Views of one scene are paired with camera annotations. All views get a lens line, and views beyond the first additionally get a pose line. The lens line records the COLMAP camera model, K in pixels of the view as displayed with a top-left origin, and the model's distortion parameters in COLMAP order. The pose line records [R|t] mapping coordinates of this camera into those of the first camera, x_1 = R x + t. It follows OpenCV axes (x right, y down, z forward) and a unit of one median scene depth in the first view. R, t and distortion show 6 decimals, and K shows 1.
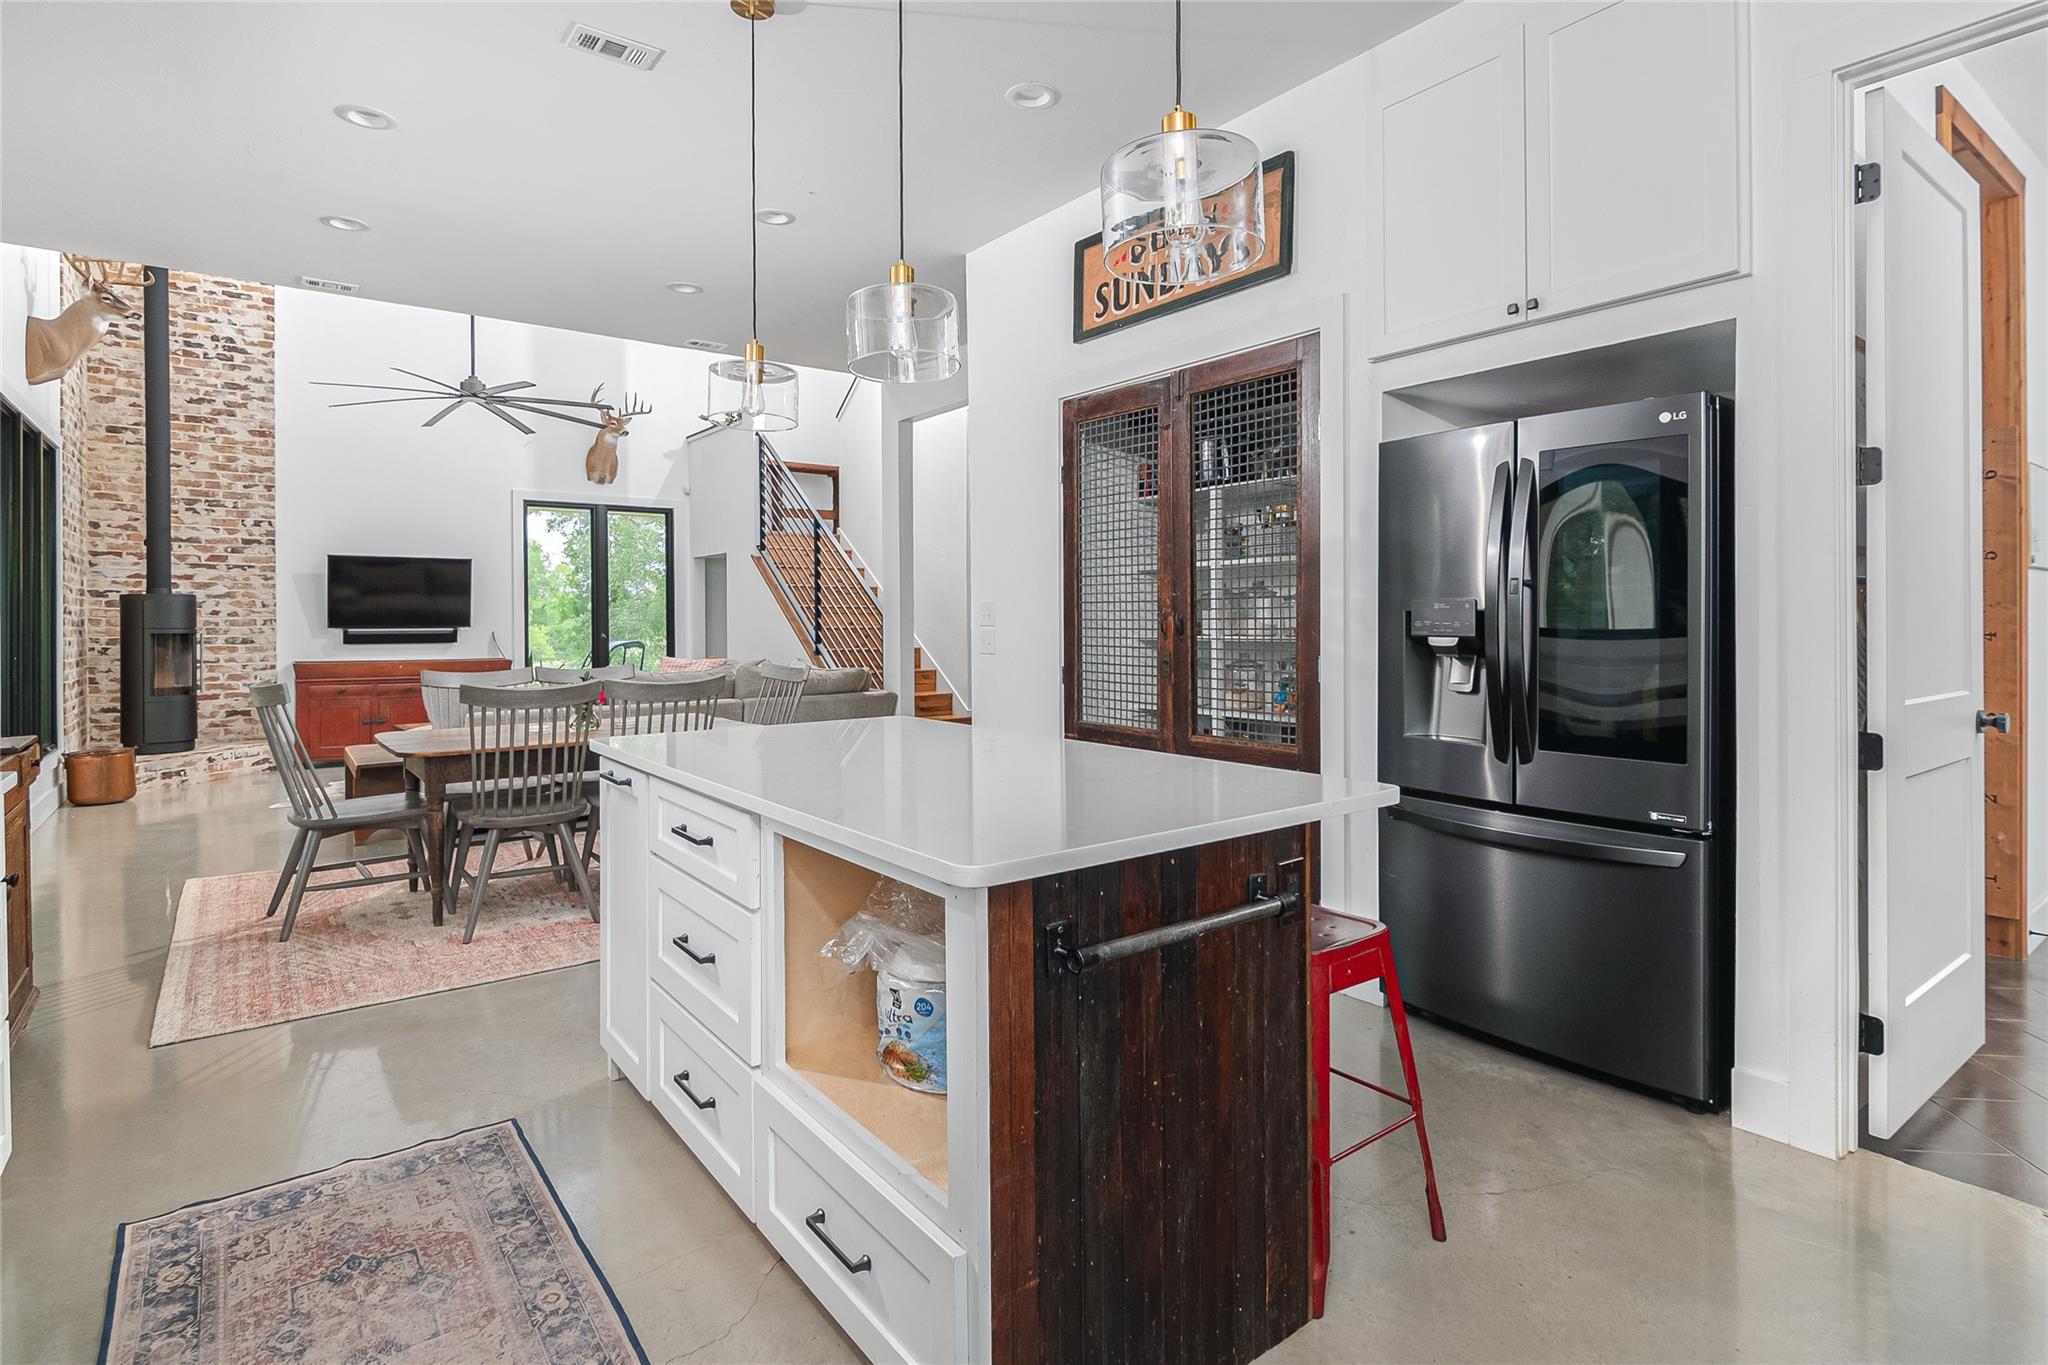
lens RADIAL K [[1045.5, 0, 1020.4], [0, 1045.5, 629.0], [0, 0, 1]] dist [0.003789, -0.007103]
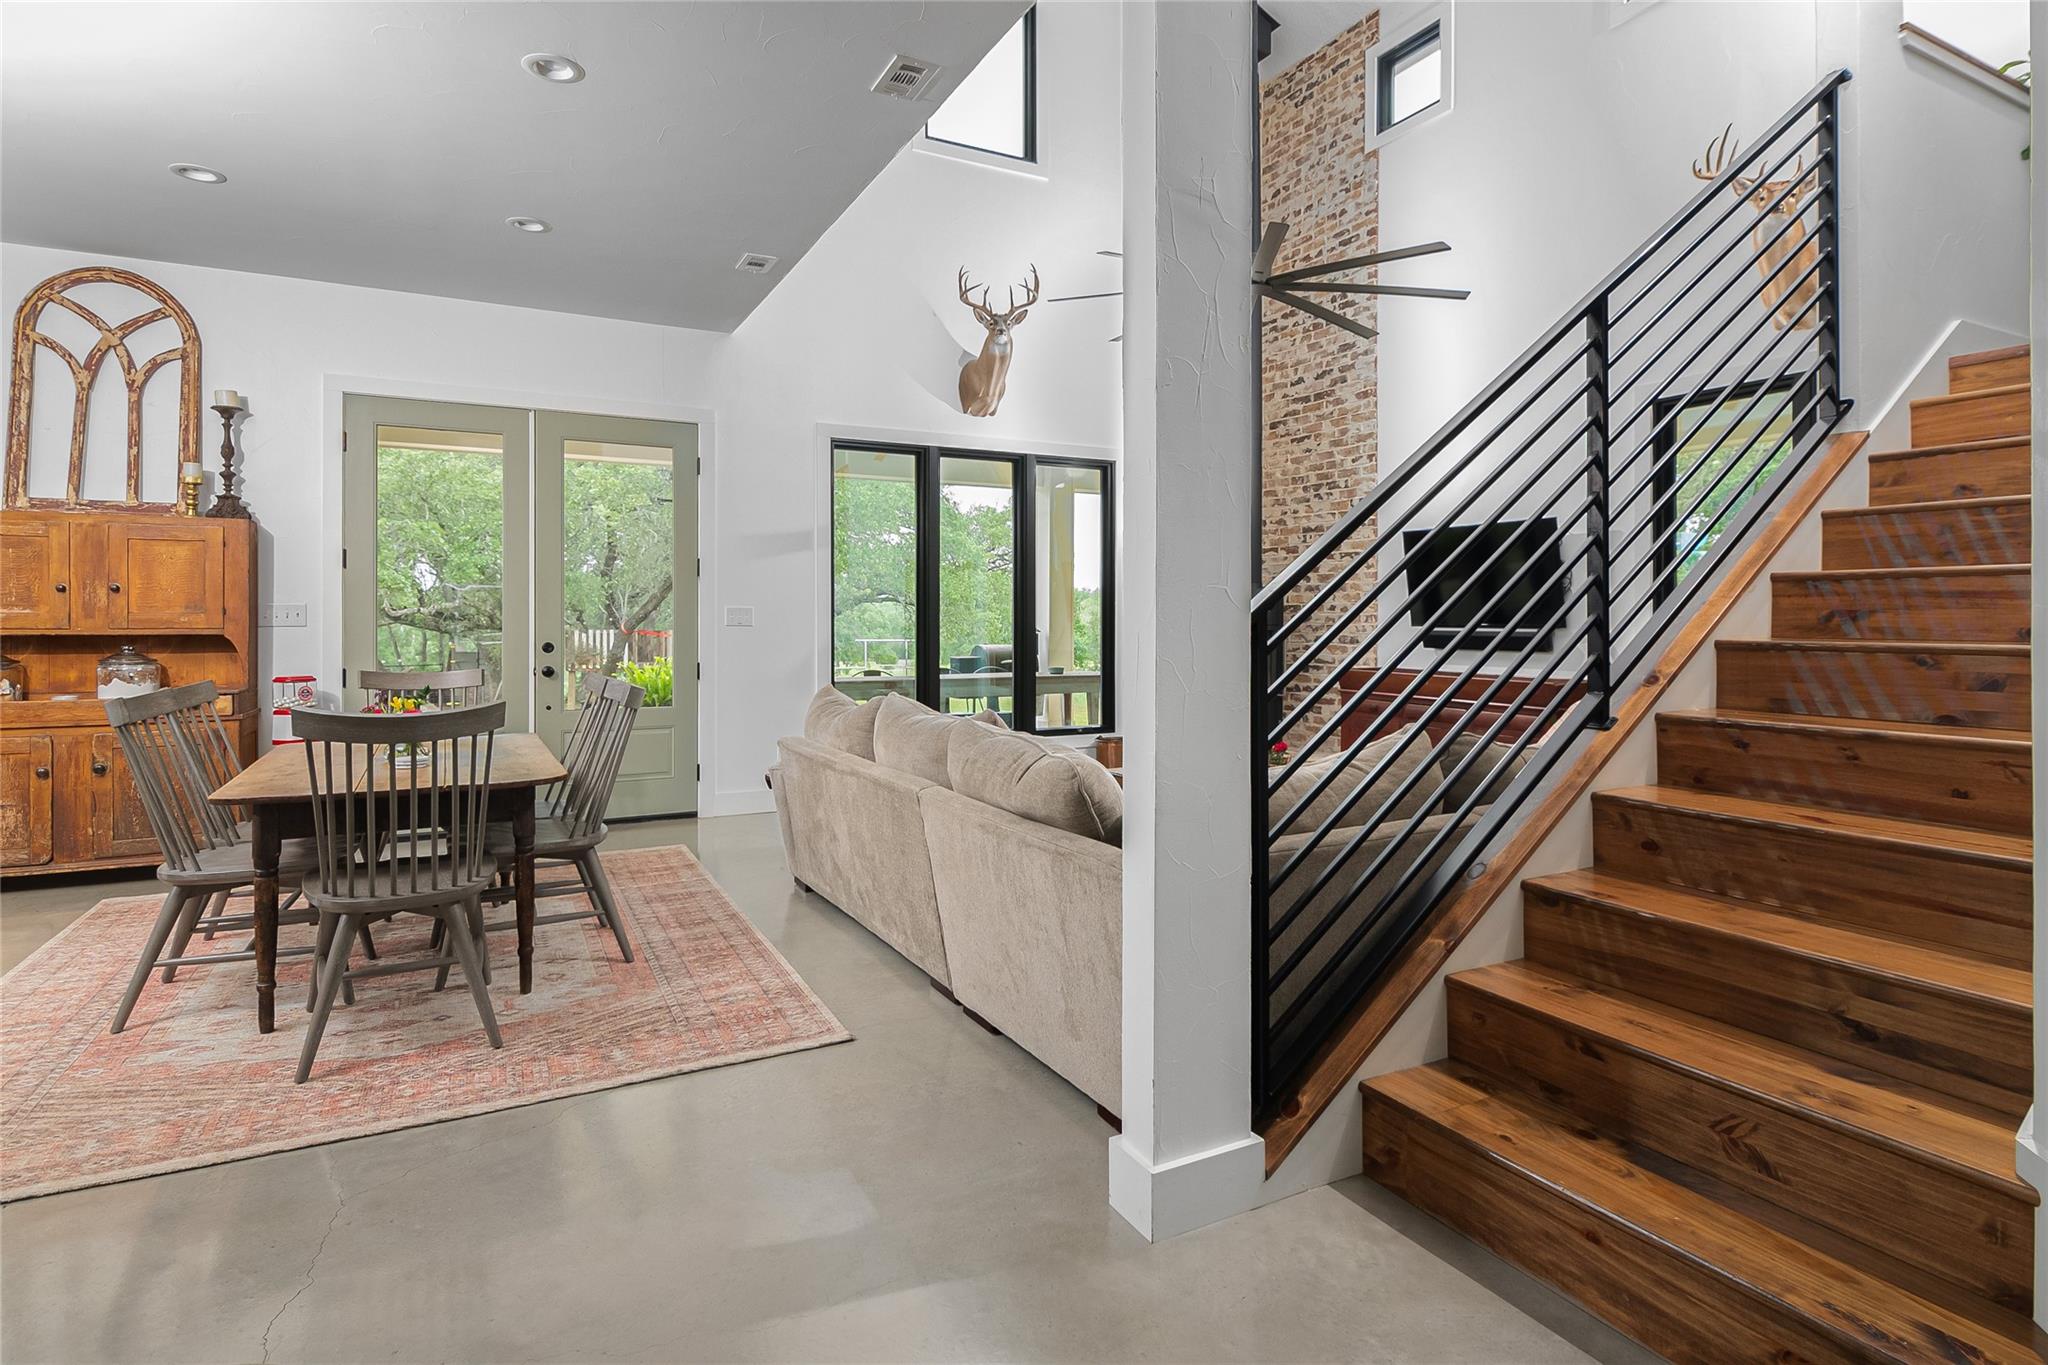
lens RADIAL K [[1004.5, 0, 1036.4], [0, 1004.5, 627.3], [0, 0, 1]] dist [0.001699, 0.000103]
pose [[-0.122108, 0.014386, -0.992413, 0.112892], [-0.004835, 0.999874, 0.015089, -0.010312], [0.992505, 0.006641, -0.122023, 0.844659]]
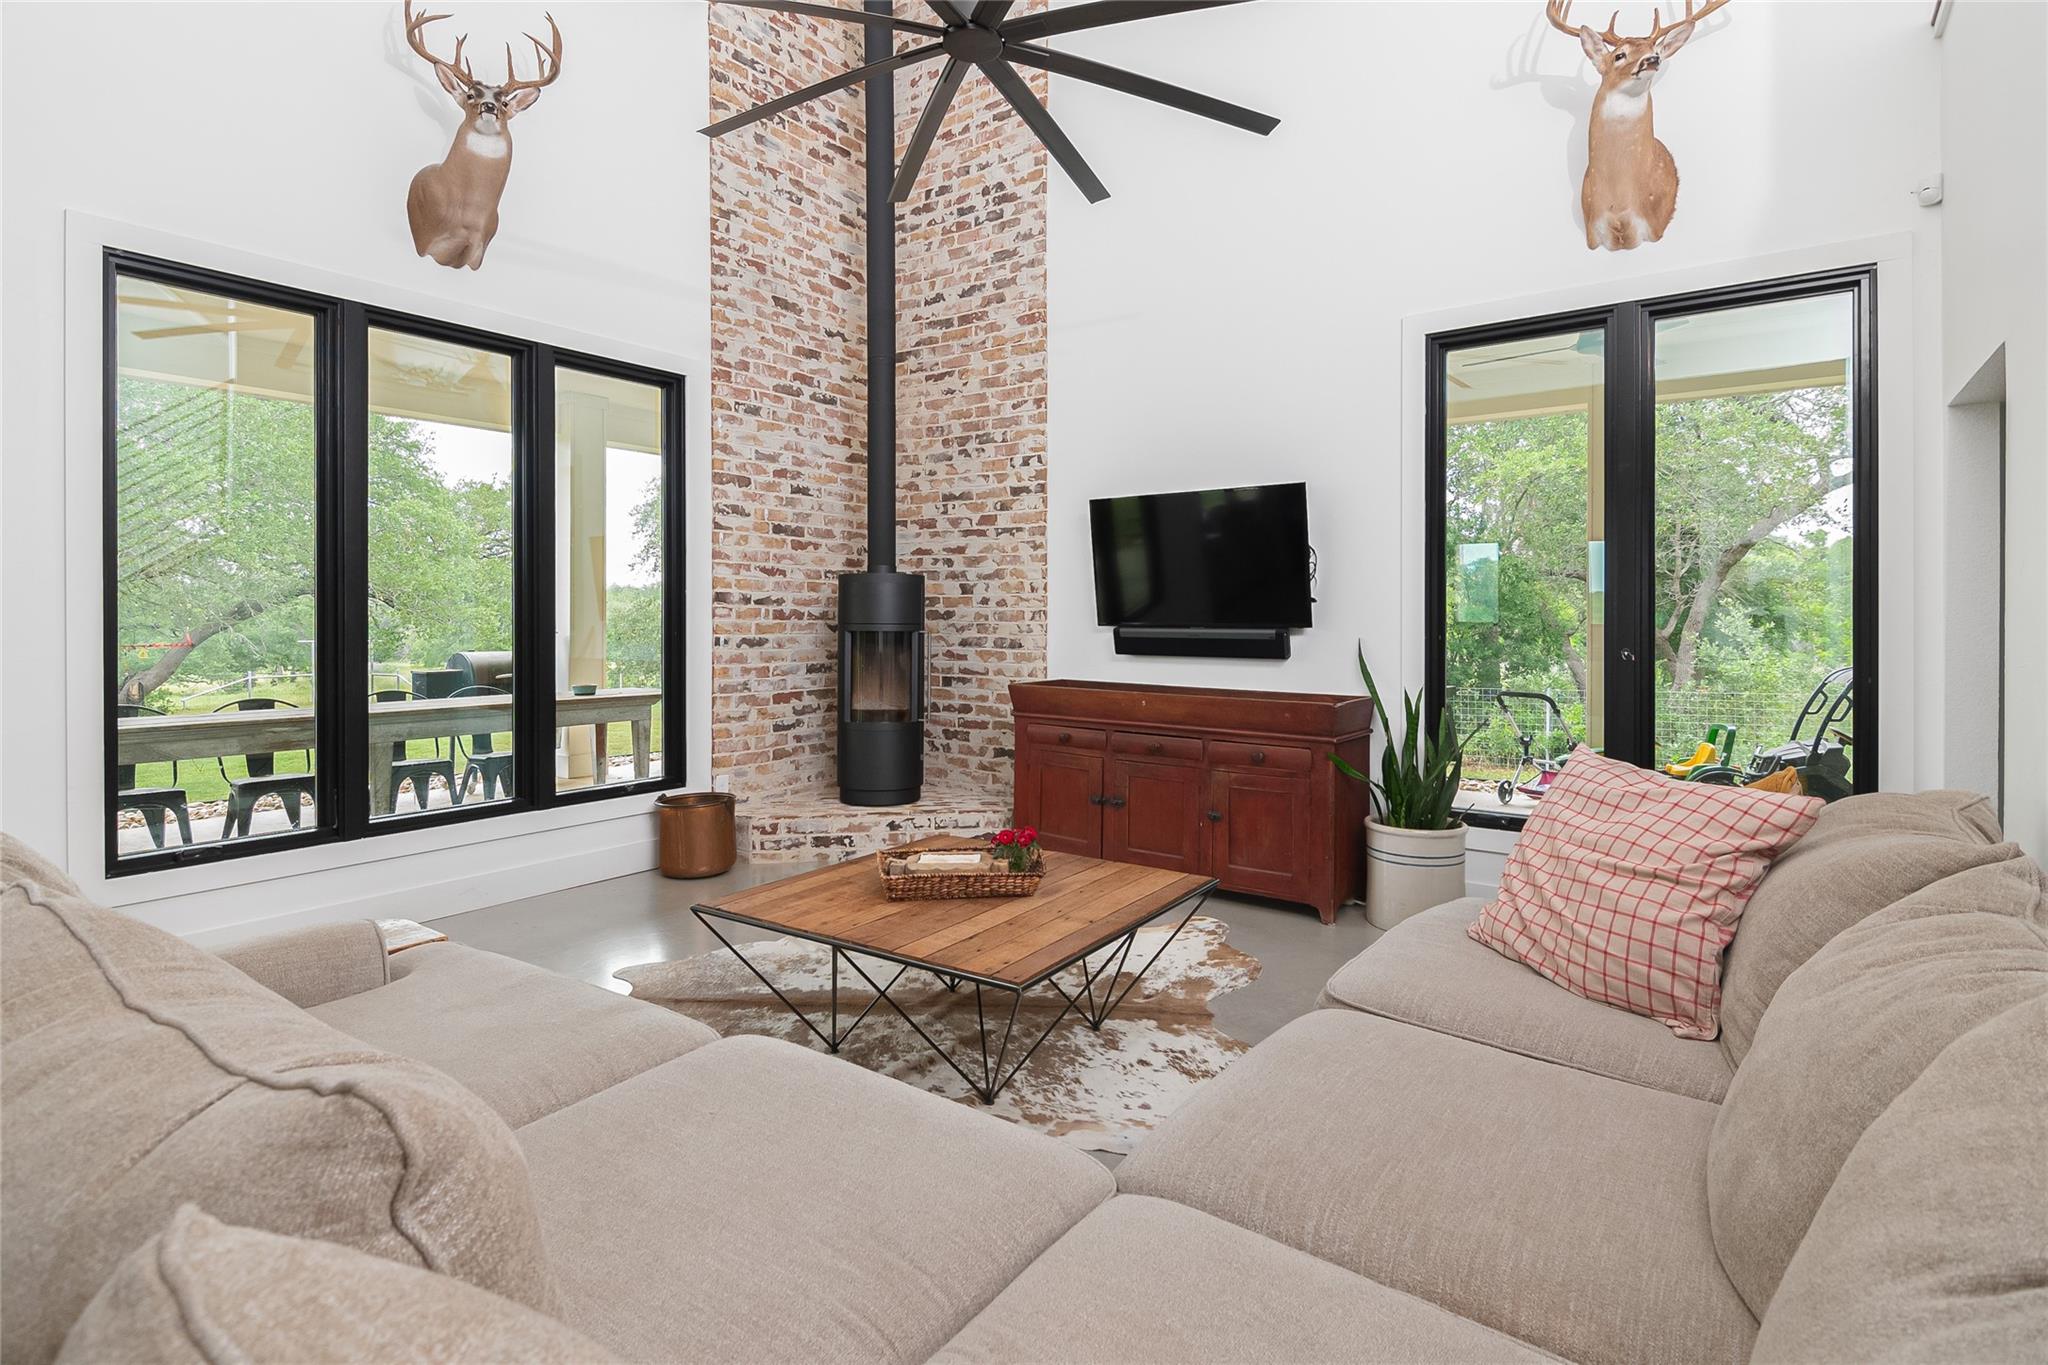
lens RADIAL K [[1020.3, 0, 997.9], [0, 1020.3, 625.0], [0, 0, 1]] dist [0.011132, 0.000029]
pose [[0.293201, 0.013702, -0.955953, -0.136615], [-0.008557, 0.999895, 0.011708, -0.007728], [0.956013, 0.004748, 0.293287, 0.806684]]
